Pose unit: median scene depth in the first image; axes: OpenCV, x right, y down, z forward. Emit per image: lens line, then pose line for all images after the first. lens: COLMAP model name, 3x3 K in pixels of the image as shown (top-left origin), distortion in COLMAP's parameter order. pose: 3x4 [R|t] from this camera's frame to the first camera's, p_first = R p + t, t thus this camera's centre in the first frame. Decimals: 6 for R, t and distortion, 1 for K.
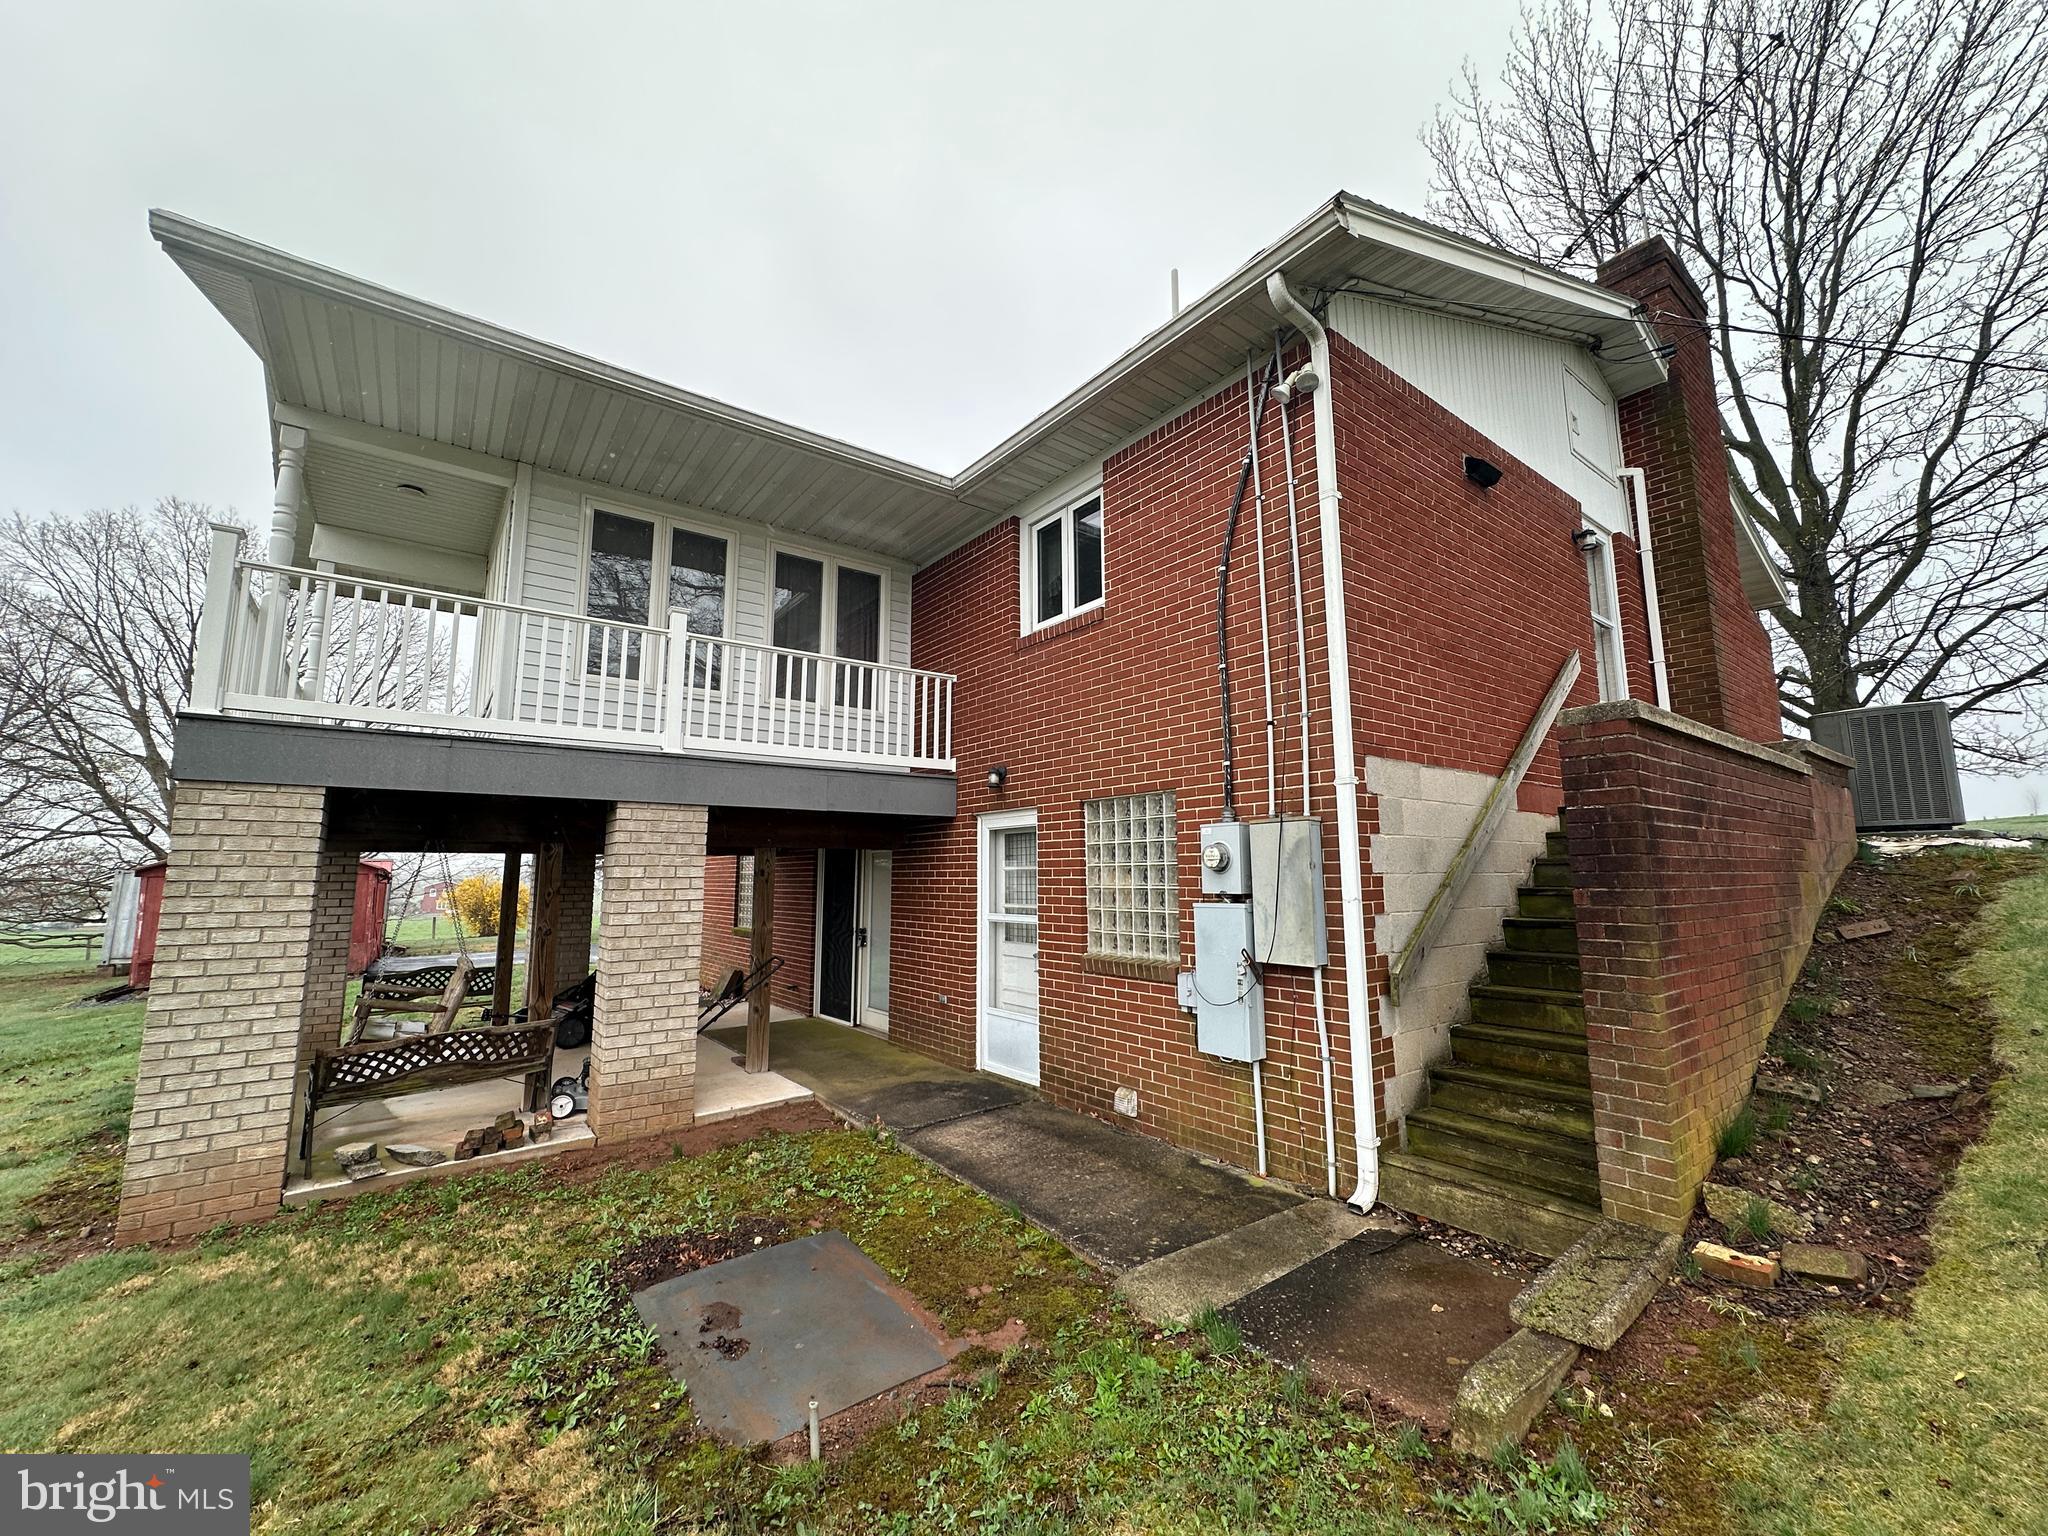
lens RADIAL K [[811.9, 0, 1028.1], [0, 811.9, 765.9], [0, 0, 1]] dist [-0.003123, 0.000611]
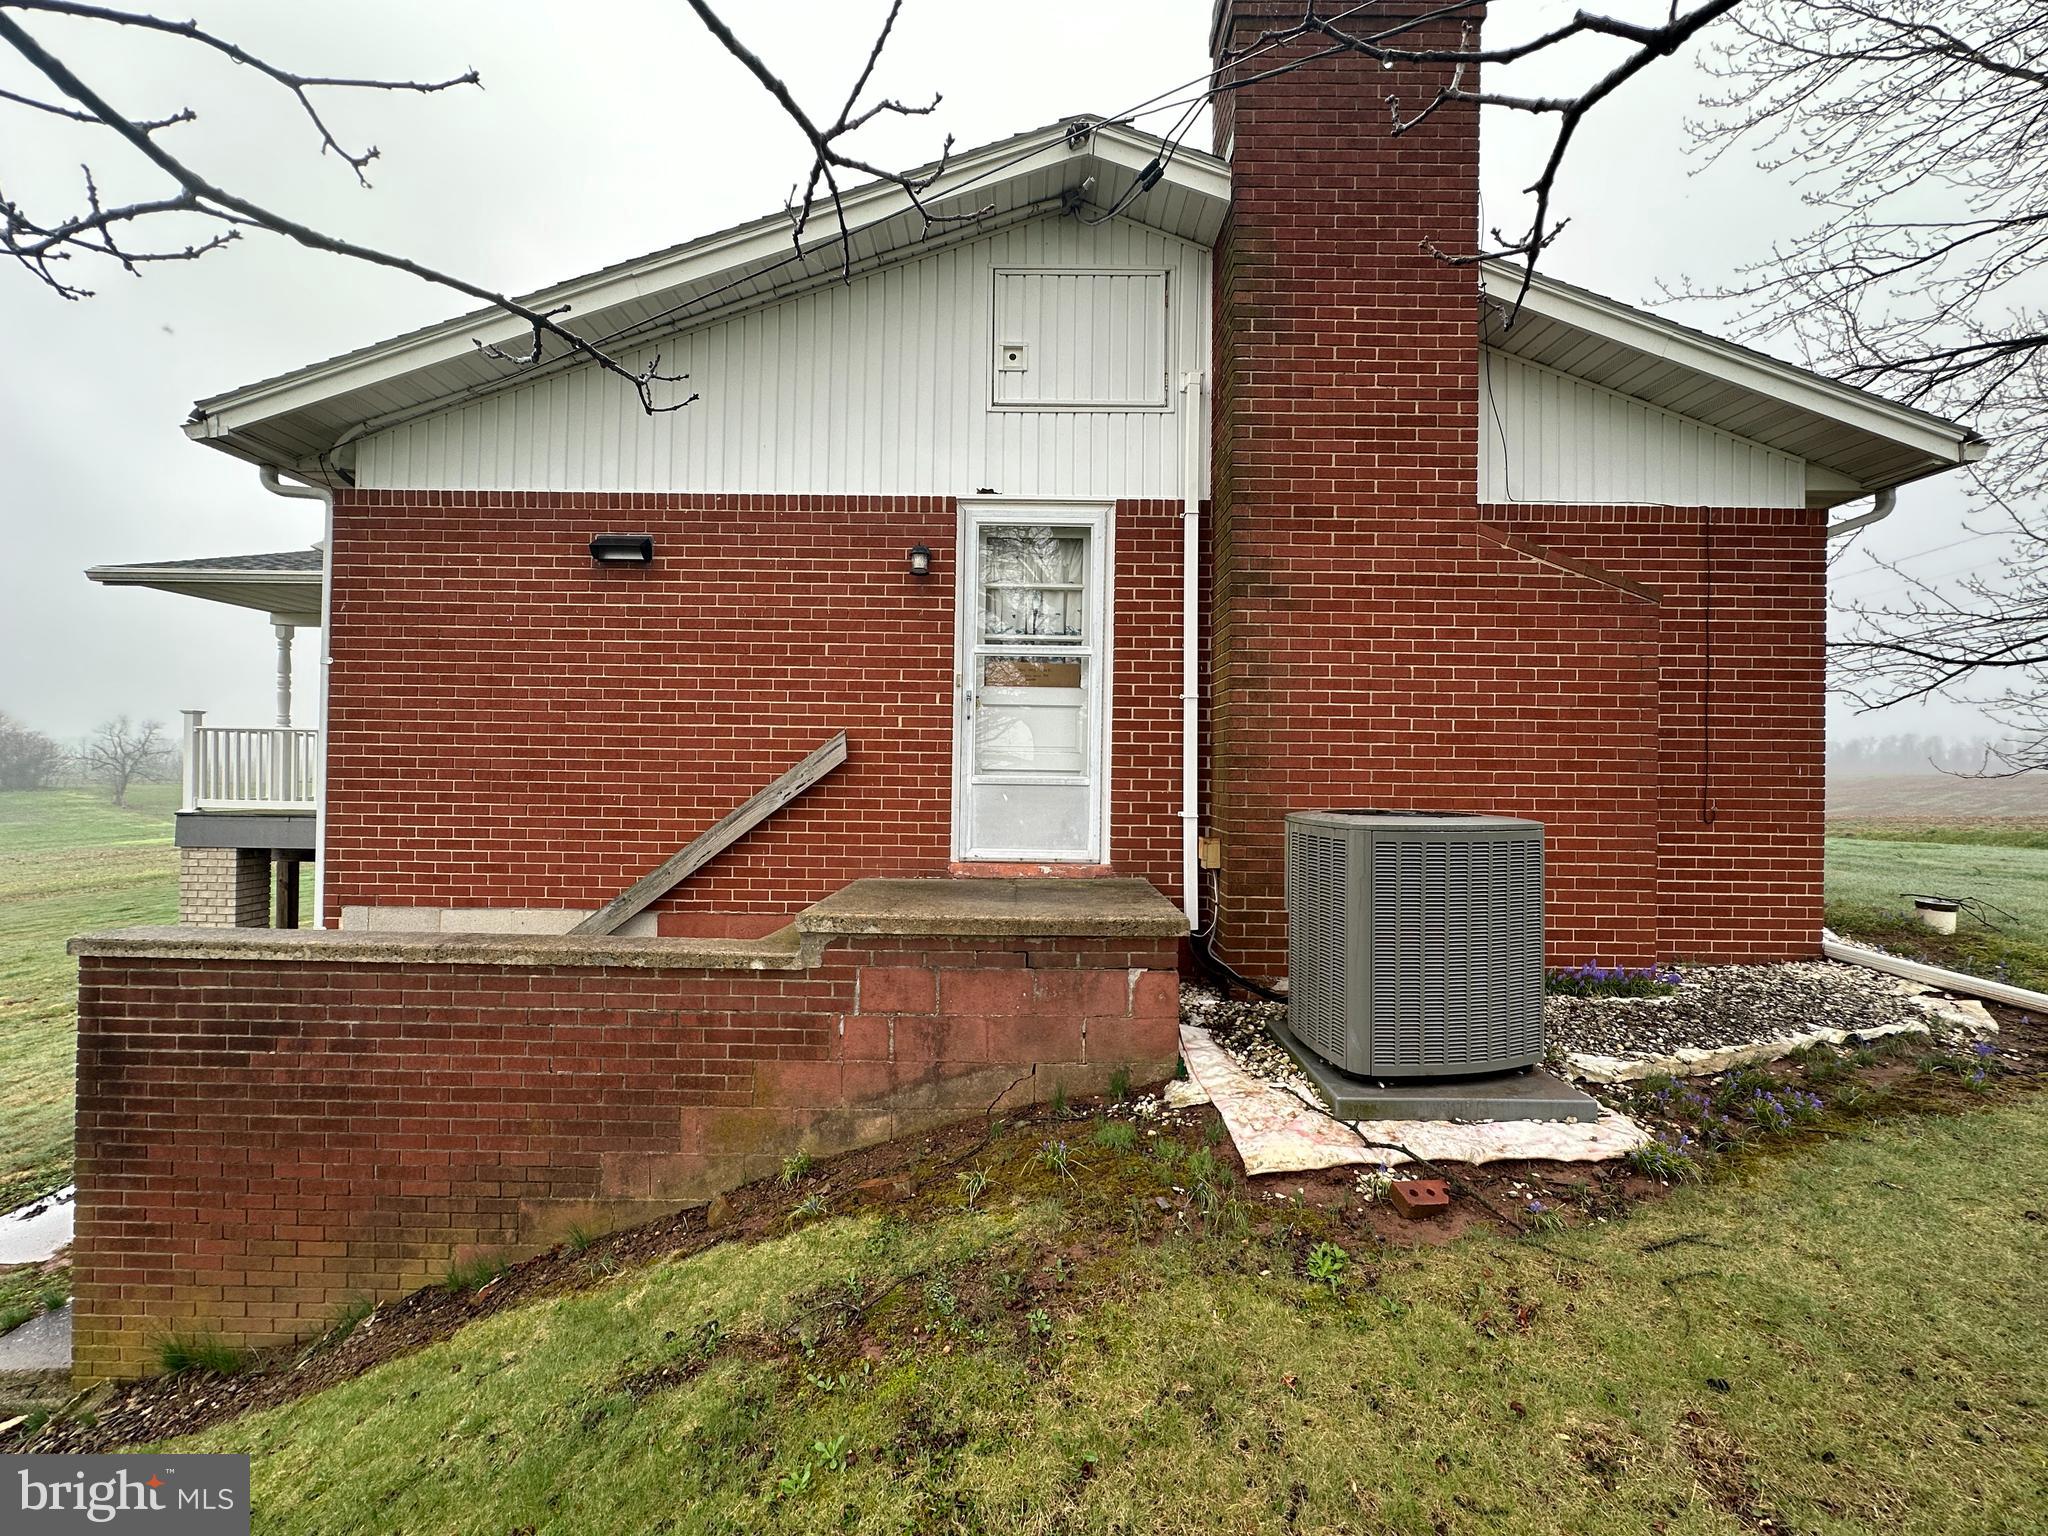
lens RADIAL K [[811.9, 0, 1027.9], [0, 811.9, 770.0], [0, 0, 1]] dist [-0.003123, 0.000611]
pose [[0.794167, 0.016051, -0.607488, 1.727112], [0.064169, 0.991848, 0.110094, -0.243763], [0.604302, -0.126415, 0.786663, 0.684142]]
